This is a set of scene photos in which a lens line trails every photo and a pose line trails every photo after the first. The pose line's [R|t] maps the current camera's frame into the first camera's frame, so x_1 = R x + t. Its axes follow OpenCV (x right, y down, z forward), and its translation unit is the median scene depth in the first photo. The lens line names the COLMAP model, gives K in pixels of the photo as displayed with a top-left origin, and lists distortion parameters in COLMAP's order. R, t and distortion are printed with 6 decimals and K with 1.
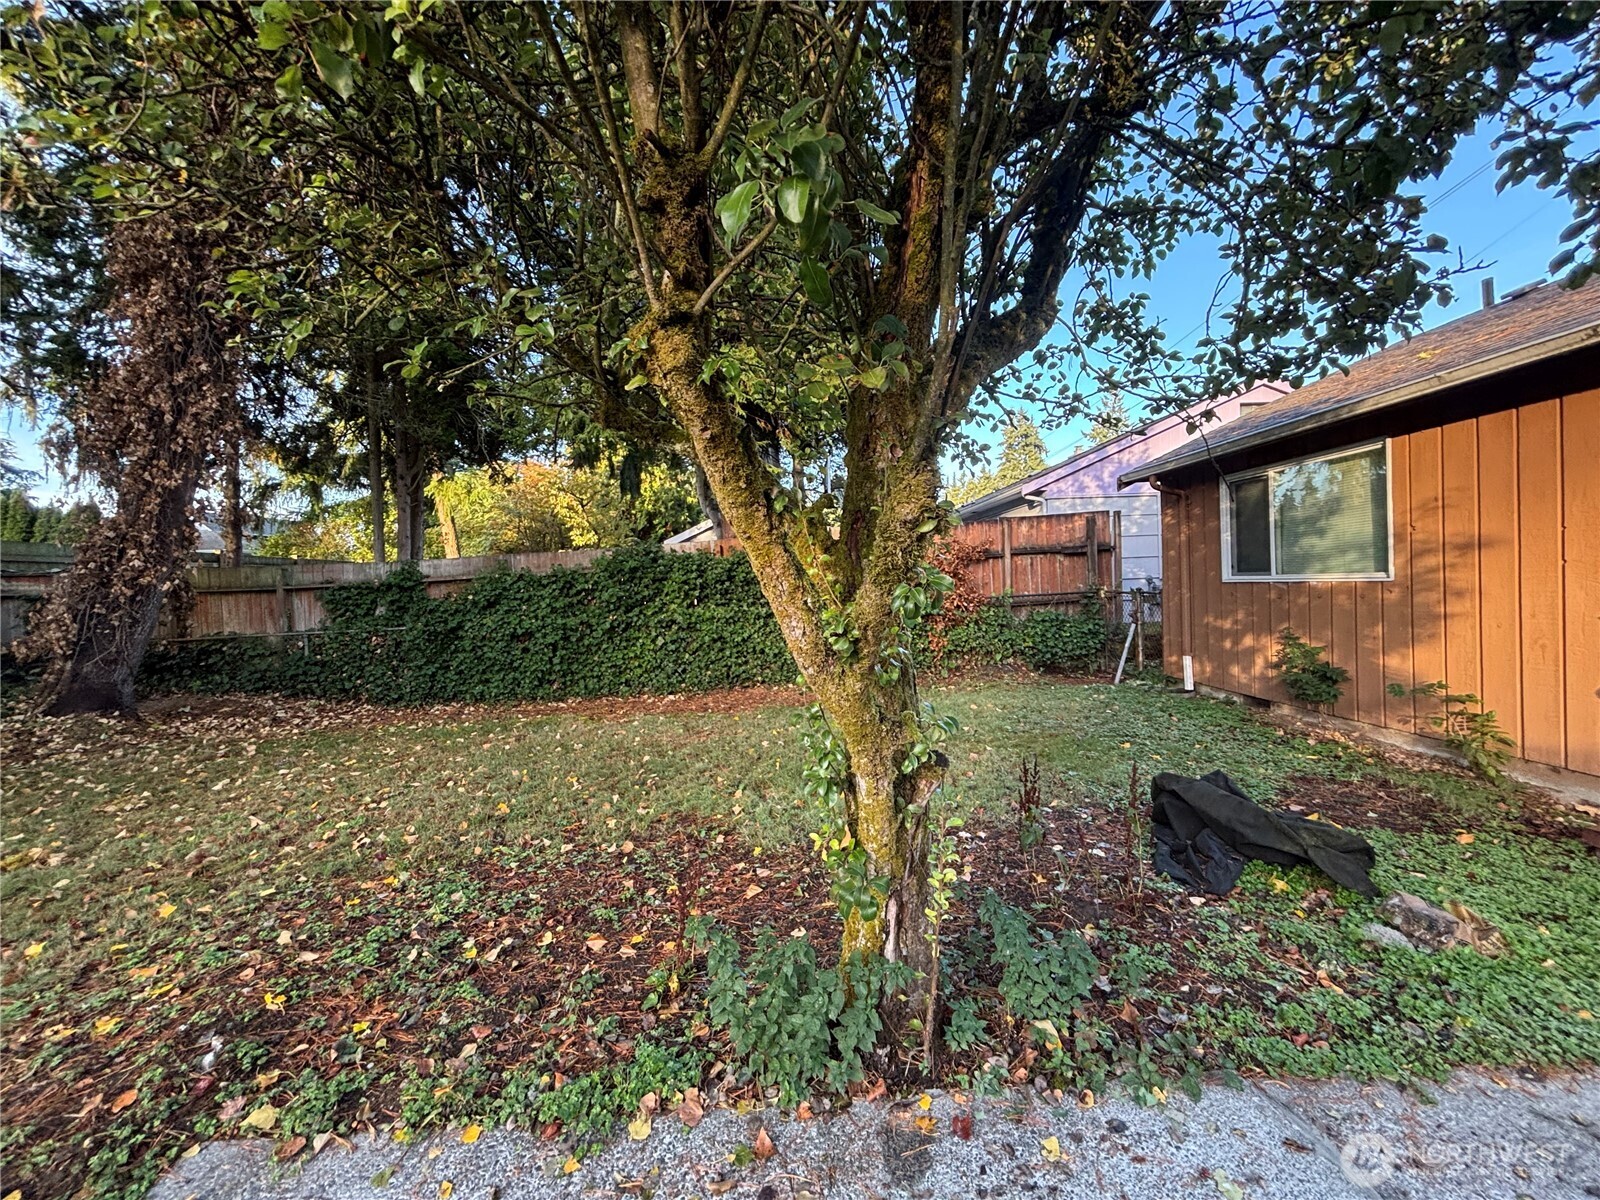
lens RADIAL K [[651.1, 0, 795.8], [0, 651.1, 598.1], [0, 0, 1]] dist [-0.005354, 0.004050]
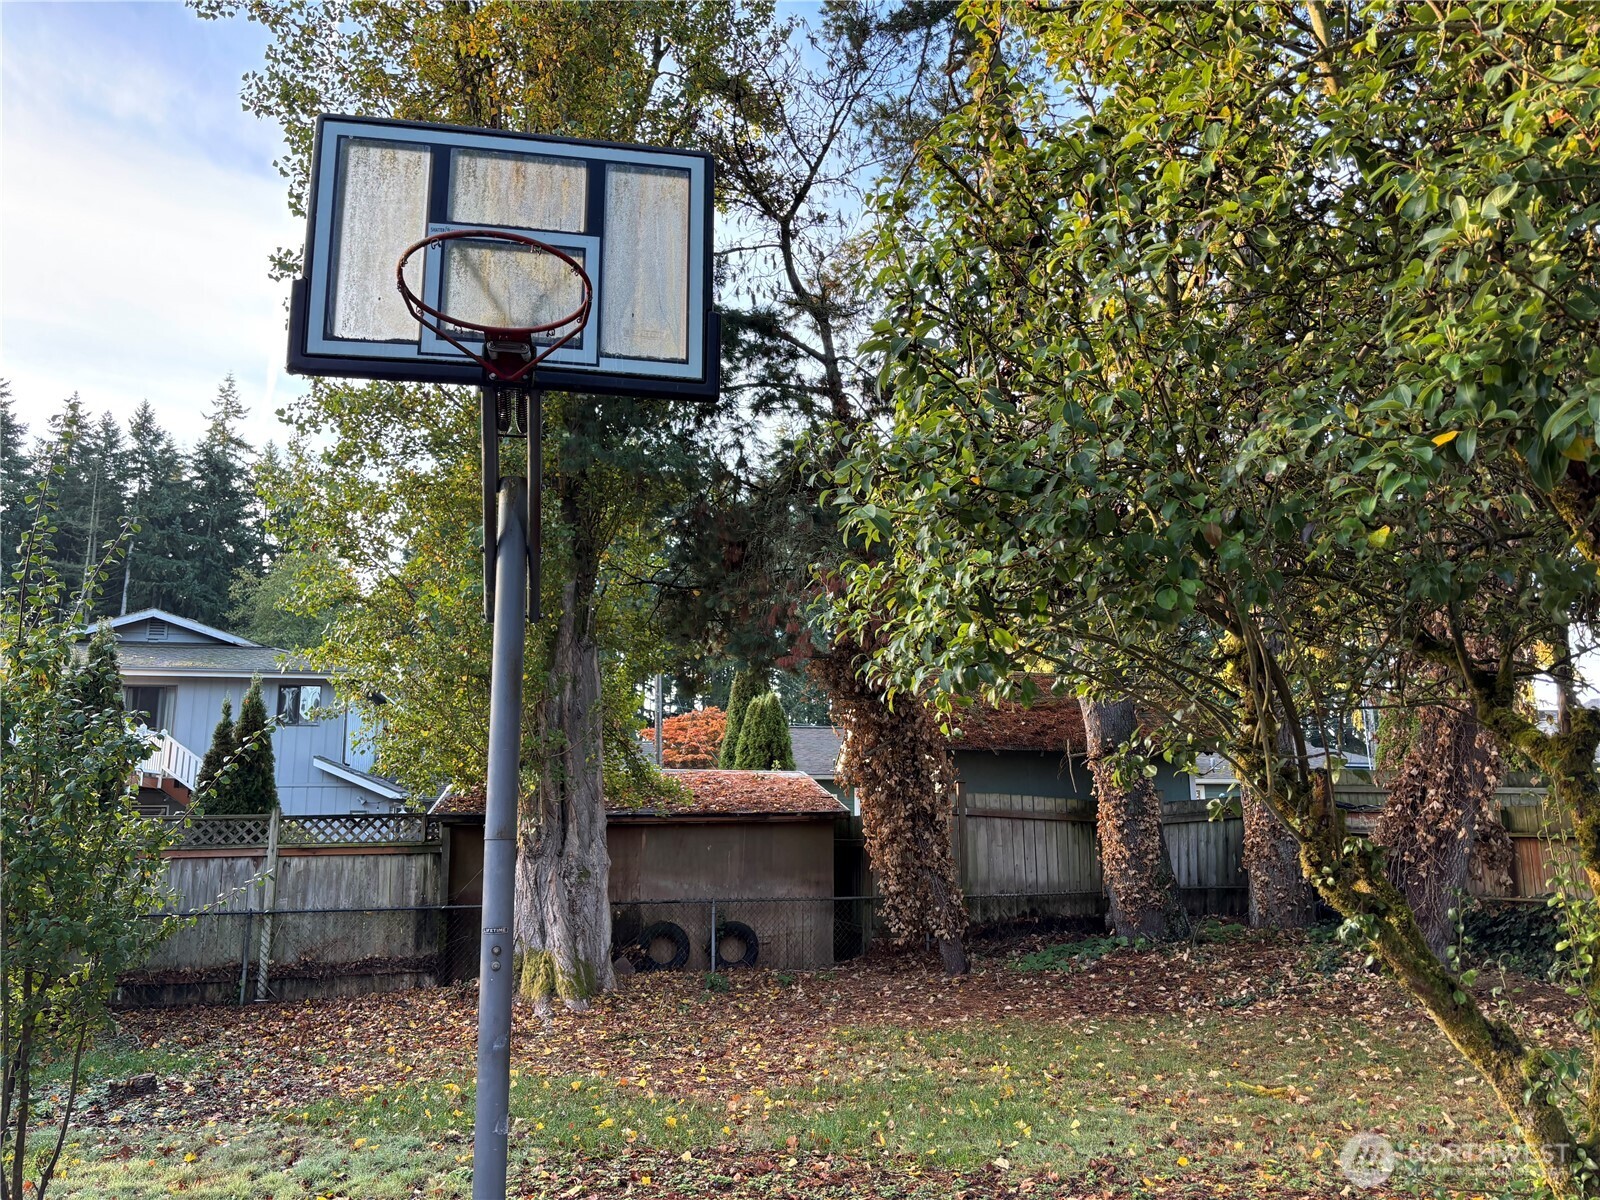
lens RADIAL K [[1183.6, 0, 820.1], [0, 1183.6, 597.9], [0, 0, 1]] dist [0.054943, -0.051314]
pose [[0.188554, -0.158913, -0.969120, 0.650138], [-0.024752, 0.985739, -0.166454, -0.061484], [0.981751, 0.055374, 0.181931, -0.169400]]
